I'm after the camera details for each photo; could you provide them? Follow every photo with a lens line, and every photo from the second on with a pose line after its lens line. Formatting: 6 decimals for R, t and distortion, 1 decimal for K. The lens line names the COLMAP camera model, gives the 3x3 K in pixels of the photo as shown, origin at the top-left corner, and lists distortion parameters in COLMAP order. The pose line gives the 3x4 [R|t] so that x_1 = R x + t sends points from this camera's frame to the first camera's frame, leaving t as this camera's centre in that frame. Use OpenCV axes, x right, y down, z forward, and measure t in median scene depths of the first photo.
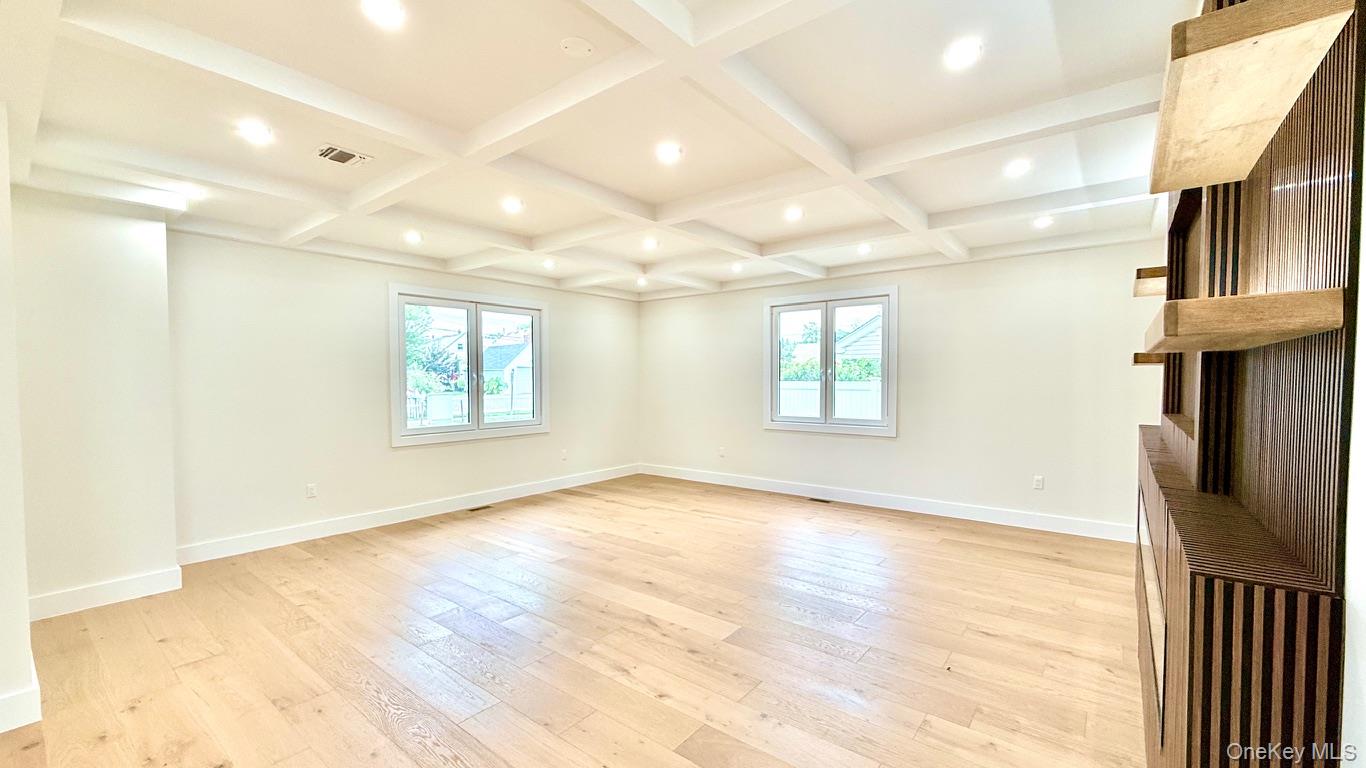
lens RADIAL K [[551.0, 0, 680.2], [0, 551.0, 390.9], [0, 0, 1]] dist [-0.000221, 0.000024]
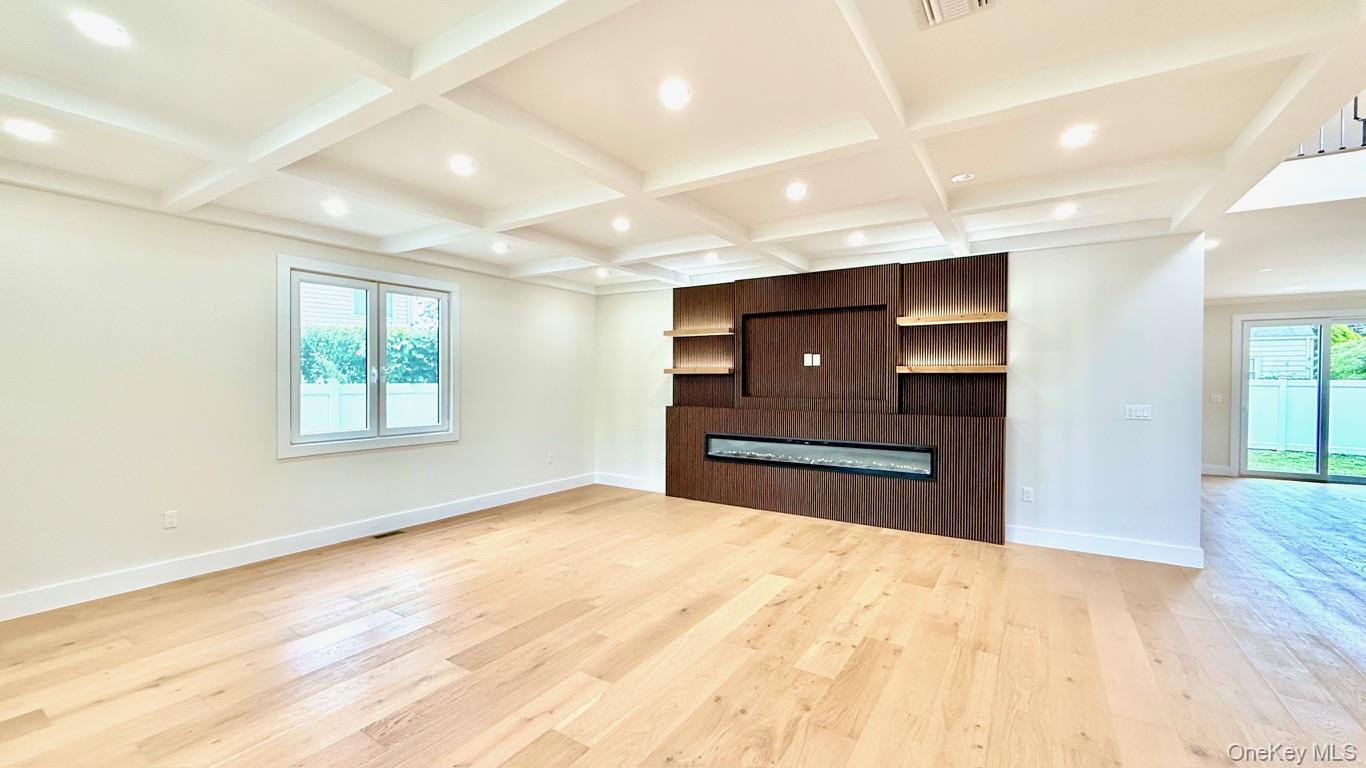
lens RADIAL K [[546.8, 0, 679.5], [0, 546.8, 389.5], [0, 0, 1]] dist [0.000176, 0.000450]
pose [[-0.099997, -0.013782, 0.994892, -0.803020], [0.019886, 0.999677, 0.015848, -0.017713], [-0.994789, 0.021369, -0.099691, 0.942188]]
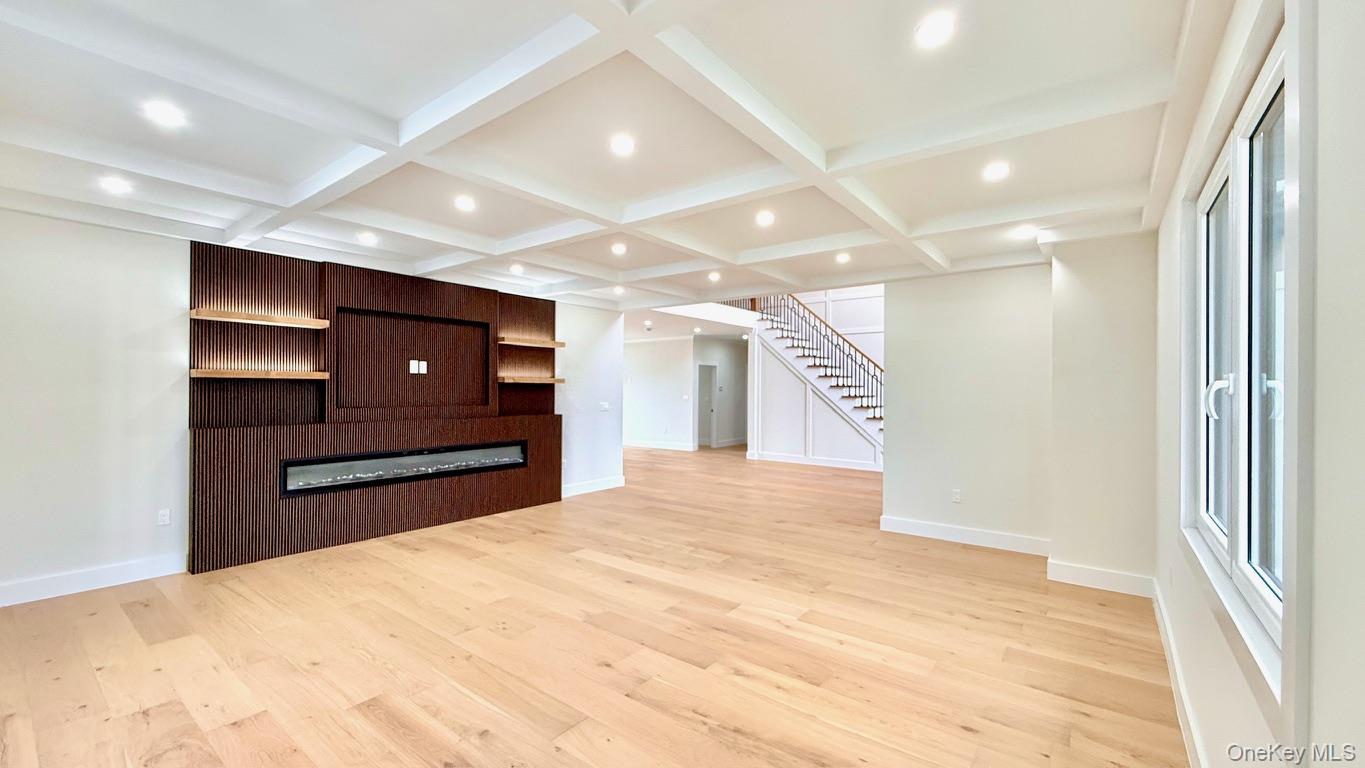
lens RADIAL K [[546.4, 0, 679.0], [0, 546.4, 389.5], [0, 0, 1]] dist [0.000176, 0.000450]
pose [[-0.999911, -0.002352, -0.013116, -0.120950], [-0.002680, 0.999683, 0.025030, -0.043304], [0.013053, 0.025063, -0.999601, 1.773593]]
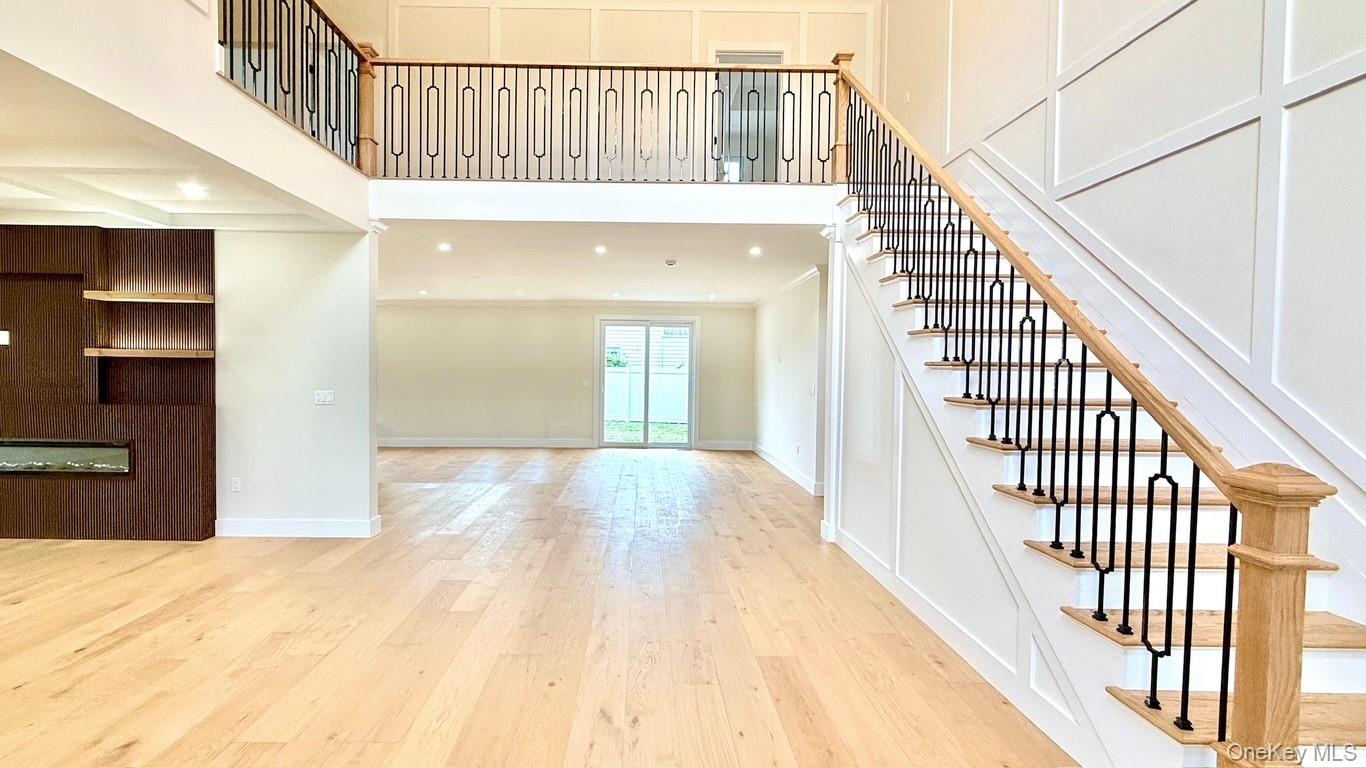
lens RADIAL K [[584.0, 0, 679.7], [0, 584.0, 380.3], [0, 0, 1]] dist [-0.001627, 0.000477]
pose [[-0.641394, -0.021569, 0.766908, -1.183881], [0.005042, 0.999465, 0.032326, -0.009553], [-0.767195, 0.024600, -0.640942, 0.216557]]
